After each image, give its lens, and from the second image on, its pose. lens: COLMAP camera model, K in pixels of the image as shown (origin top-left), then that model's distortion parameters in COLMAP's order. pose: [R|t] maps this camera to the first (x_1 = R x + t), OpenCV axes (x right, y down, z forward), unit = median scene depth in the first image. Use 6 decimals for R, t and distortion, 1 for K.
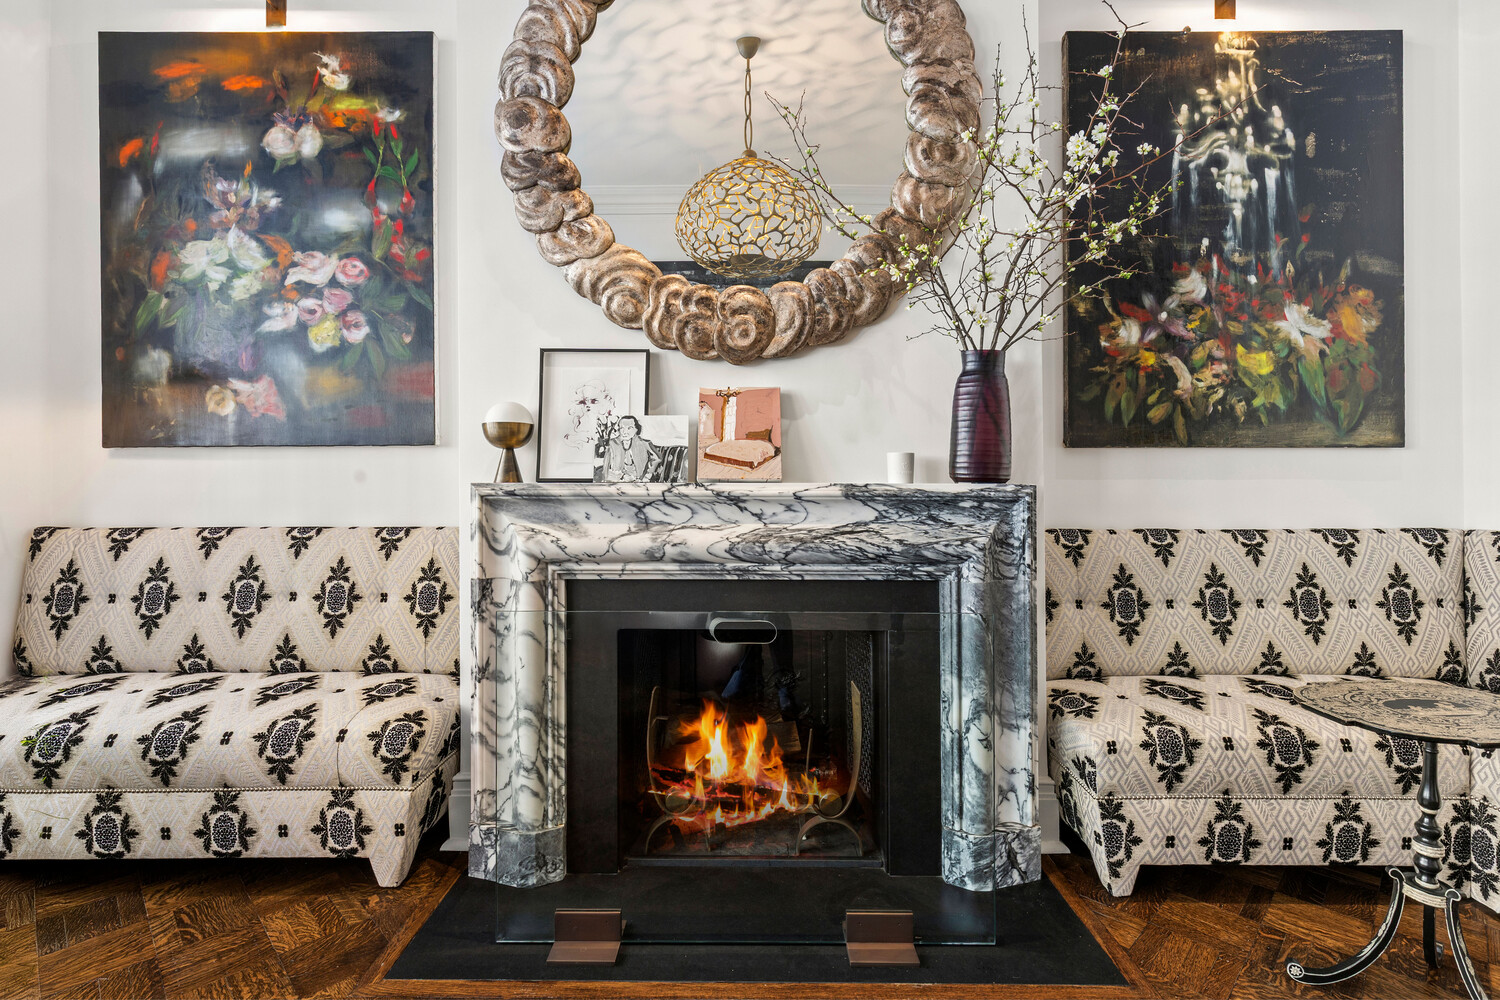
lens RADIAL K [[714.1, 0, 749.1], [0, 714.1, 483.4], [0, 0, 1]] dist [0.009795, 0.000687]
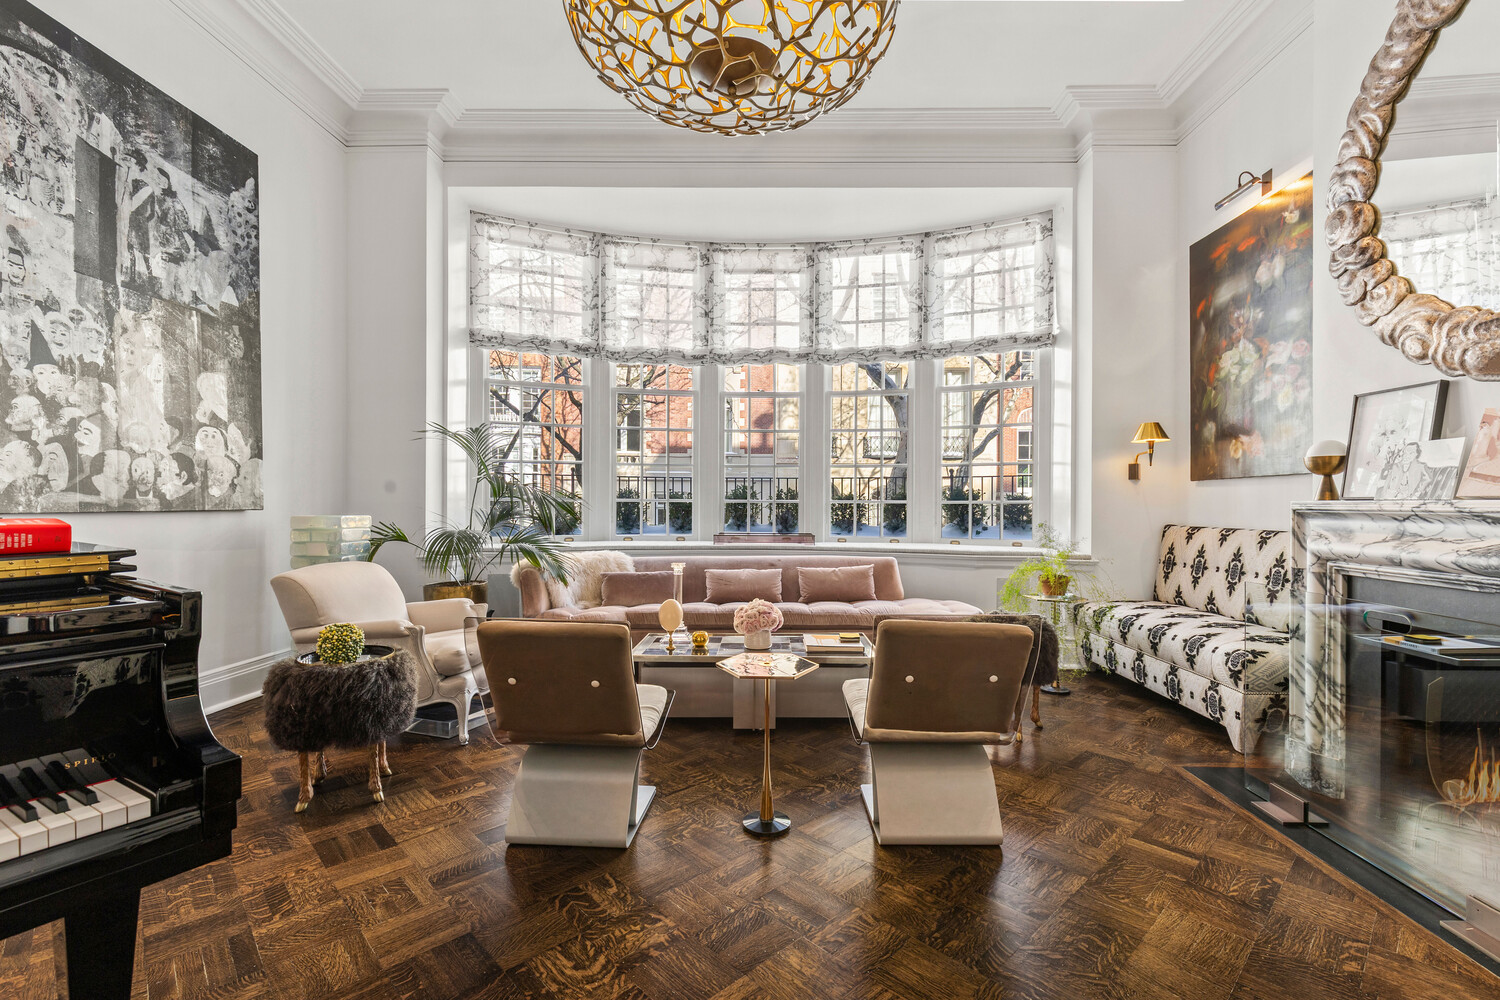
lens RADIAL K [[714.1, 0, 753.6], [0, 714.1, 505.8], [0, 0, 1]] dist [0.009795, 0.000687]
pose [[-0.019074, 0.003624, -0.999812, 1.014880], [0.010905, 0.999935, 0.003417, -0.007381], [0.999759, -0.010837, -0.019112, -0.050041]]
